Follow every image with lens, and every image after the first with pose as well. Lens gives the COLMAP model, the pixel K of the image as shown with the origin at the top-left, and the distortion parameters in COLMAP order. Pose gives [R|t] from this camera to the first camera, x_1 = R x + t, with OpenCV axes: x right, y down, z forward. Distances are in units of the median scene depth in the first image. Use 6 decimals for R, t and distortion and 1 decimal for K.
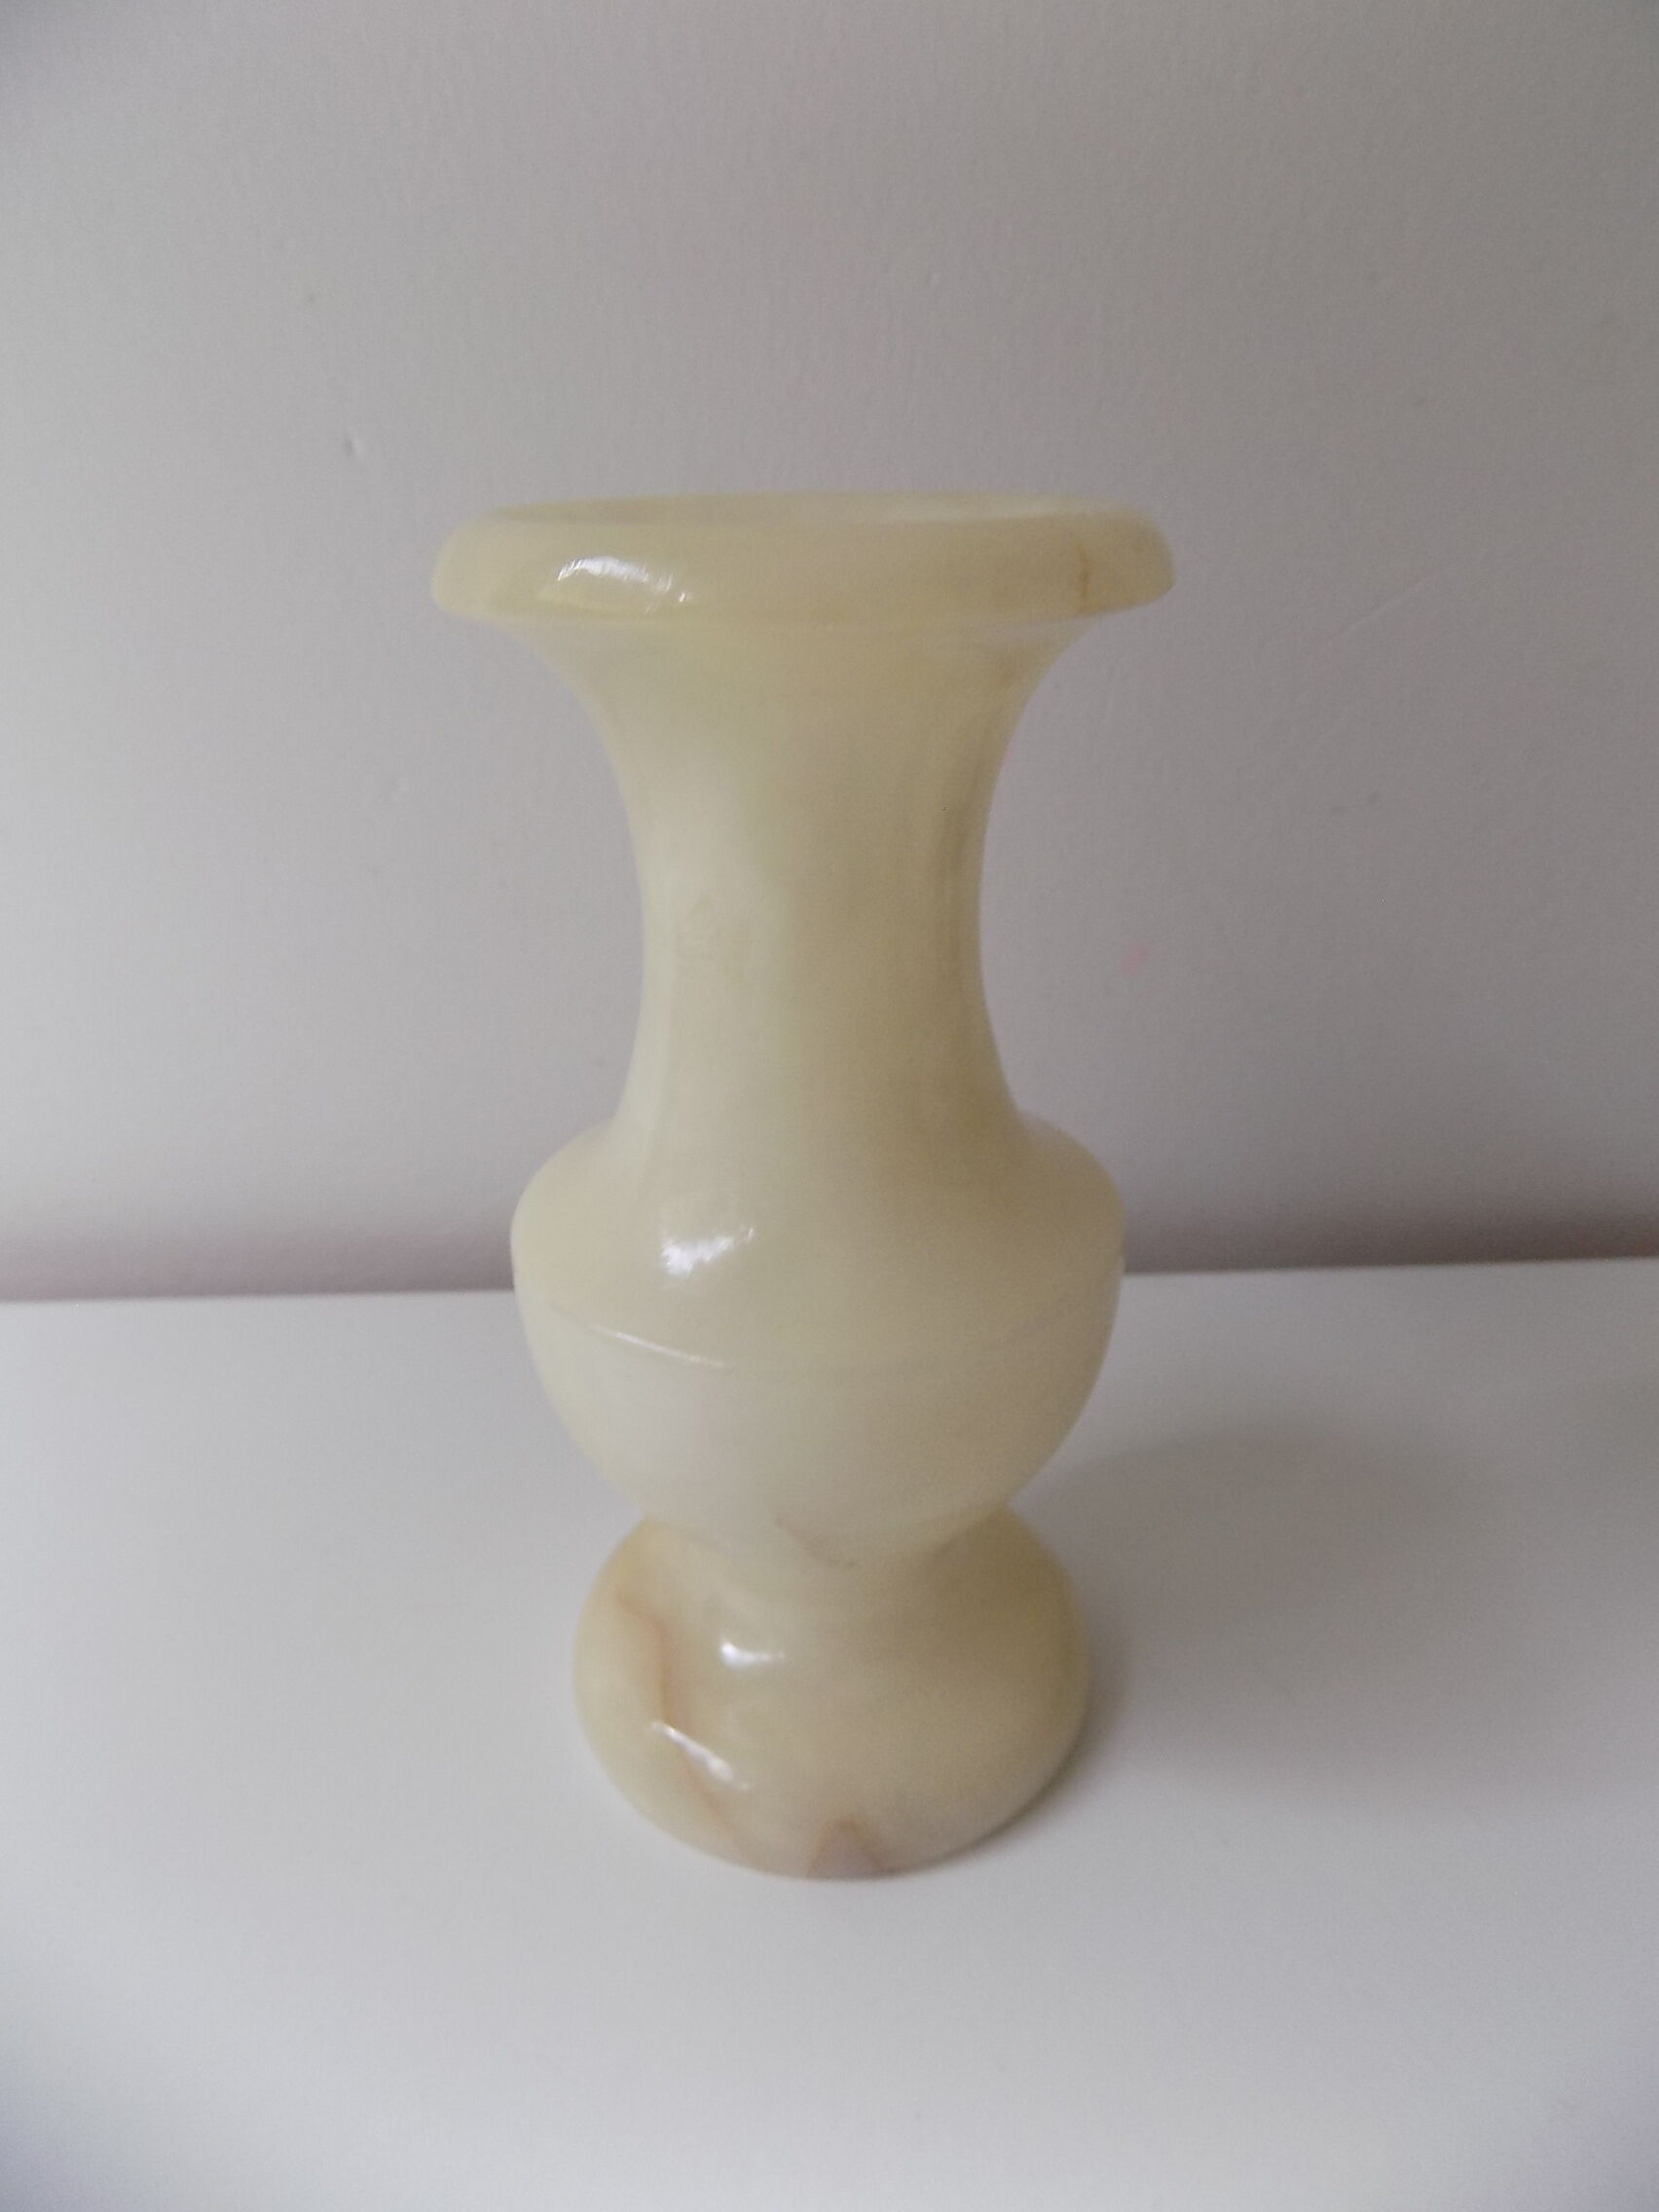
lens RADIAL K [[1473.0, 0, 829.5], [0, 1473.0, 1106.0], [0, 0, 1]] dist [-0.036105, 0.000227]
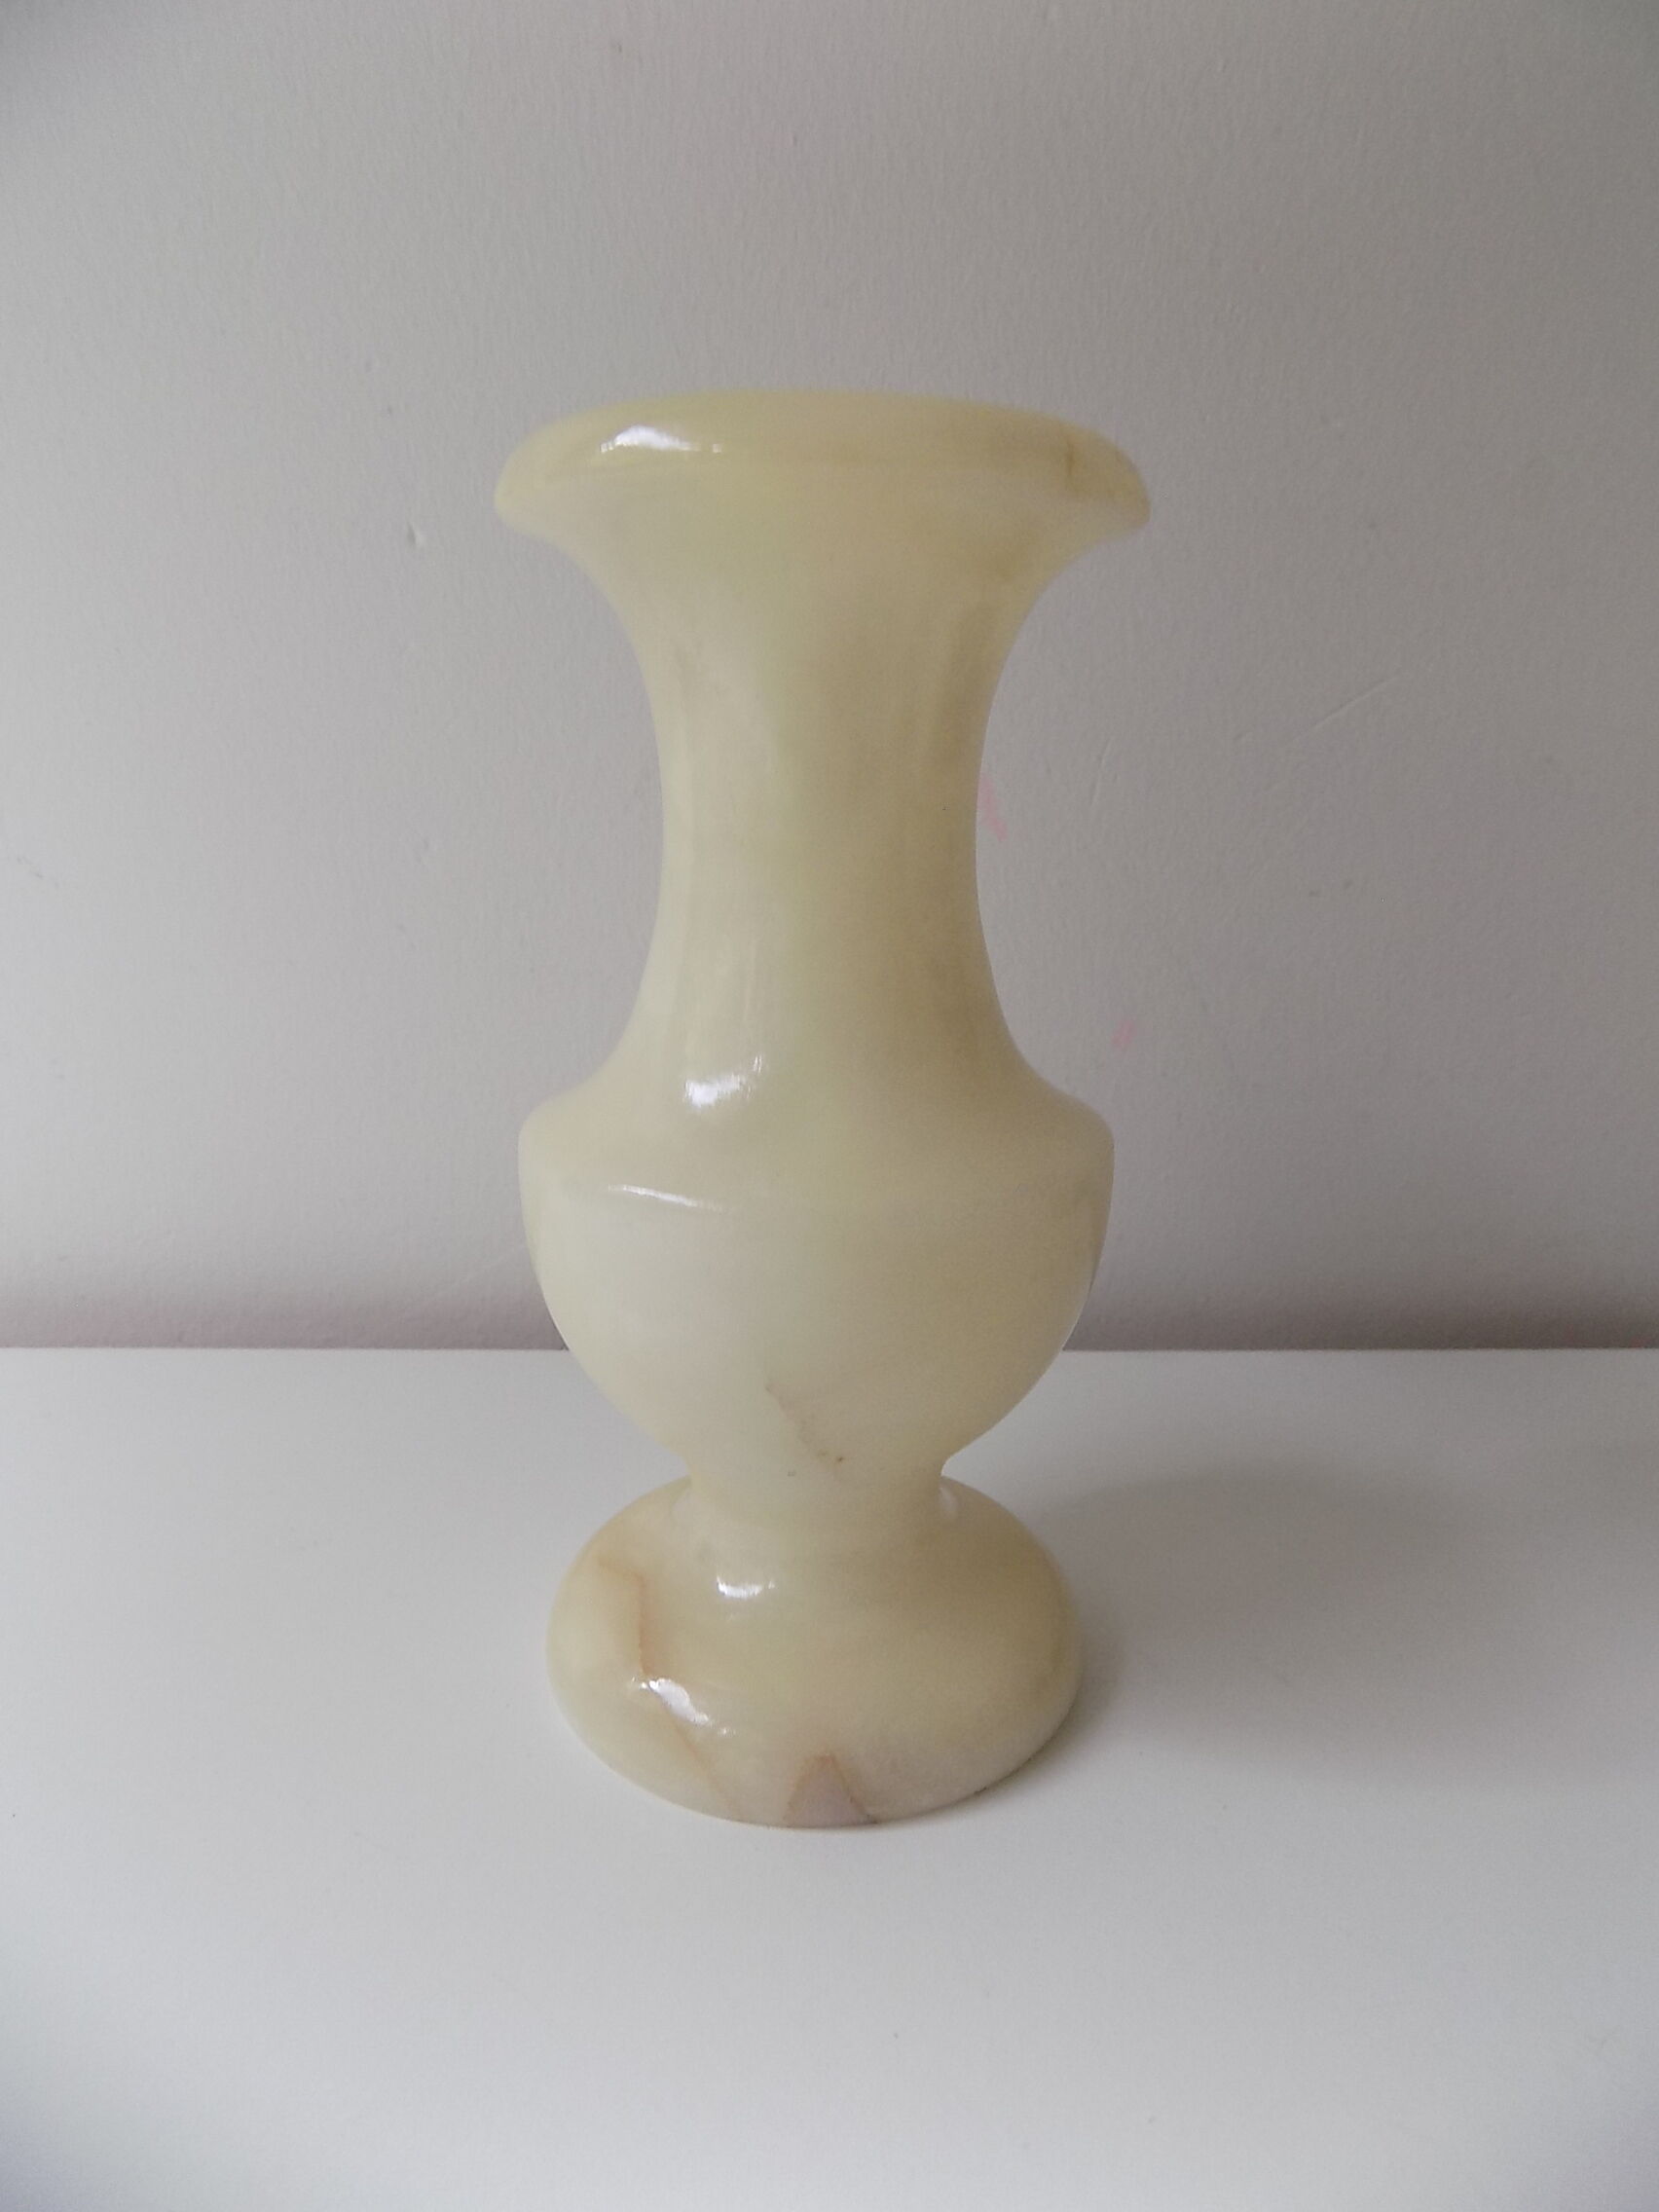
lens RADIAL K [[1471.1, 0, 829.5], [0, 1471.1, 1106.0], [0, 0, 1]] dist [-0.034569, 0.000883]
pose [[0.999567, 0.029428, 0.000745, 0.000050], [-0.028751, 0.981388, -0.189871, 0.249063], [-0.006319, 0.189767, 0.981809, -0.016471]]
